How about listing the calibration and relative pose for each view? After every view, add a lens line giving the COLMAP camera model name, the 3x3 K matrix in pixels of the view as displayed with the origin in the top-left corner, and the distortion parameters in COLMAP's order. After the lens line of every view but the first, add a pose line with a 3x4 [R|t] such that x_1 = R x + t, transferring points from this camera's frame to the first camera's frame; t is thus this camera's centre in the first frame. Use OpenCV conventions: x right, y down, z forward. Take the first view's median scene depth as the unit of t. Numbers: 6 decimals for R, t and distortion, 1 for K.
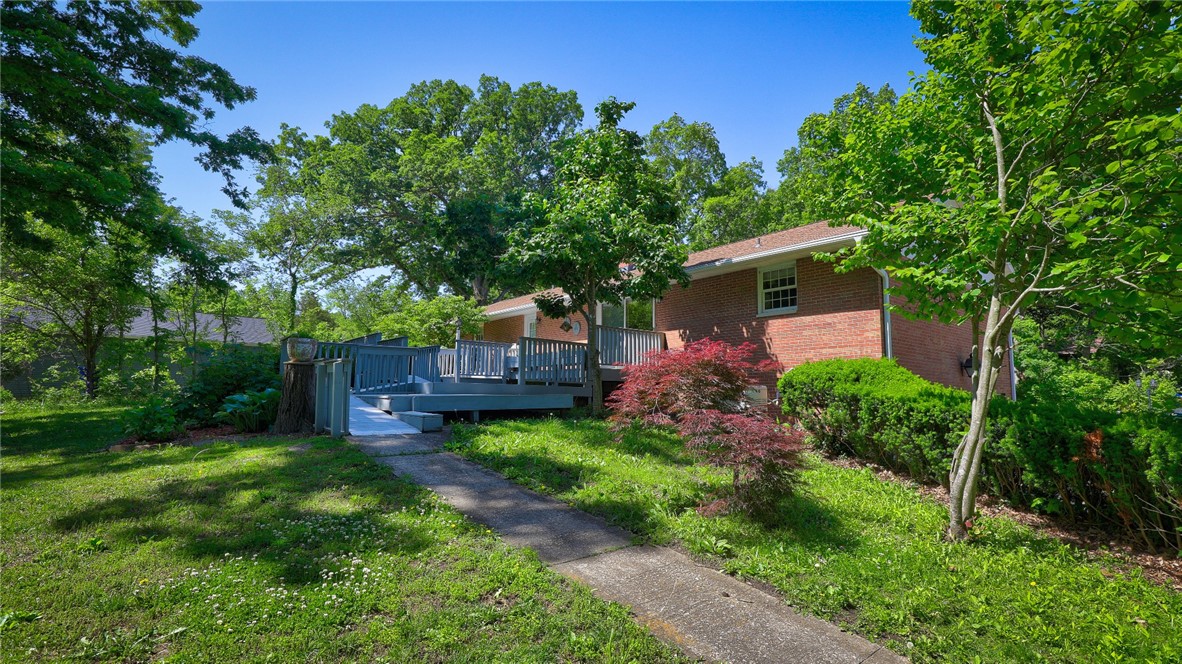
lens RADIAL K [[552.3, 0, 625.7], [0, 552.3, 332.4], [0, 0, 1]] dist [-0.029595, 0.000522]
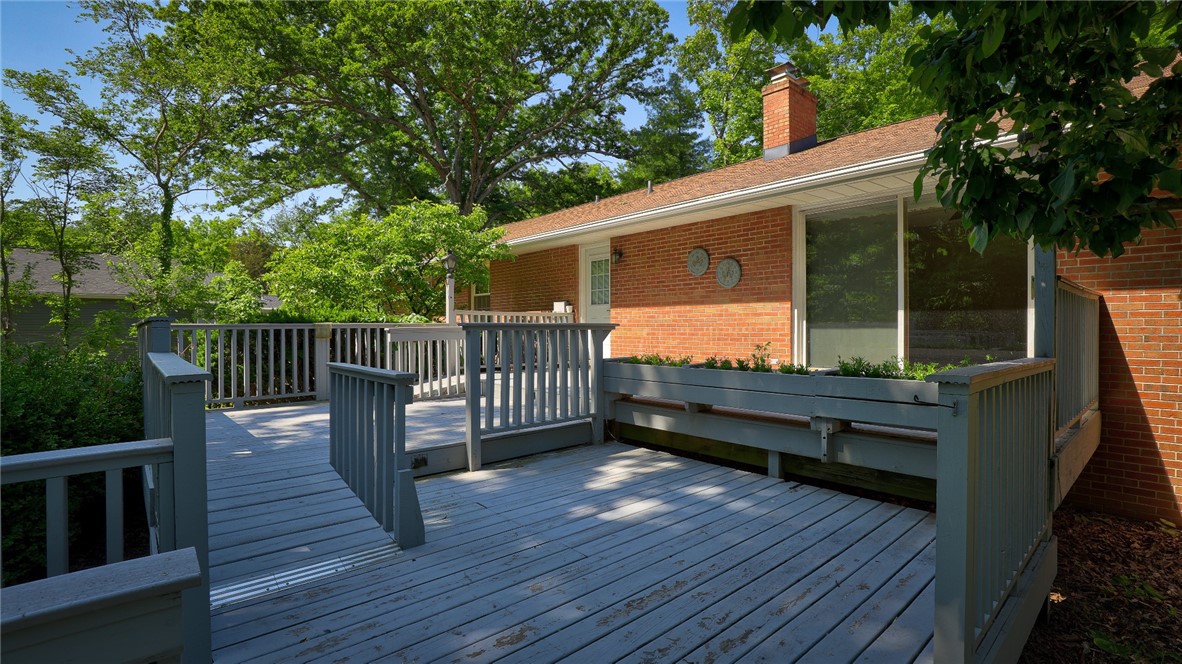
lens RADIAL K [[552.3, 0, 625.7], [0, 552.3, 332.4], [0, 0, 1]] dist [-0.029595, 0.000522]
pose [[0.998955, -0.015754, 0.042904, -0.114813], [0.010436, 0.992540, 0.121472, -0.008991], [-0.044497, -0.120897, 0.991667, 0.344410]]
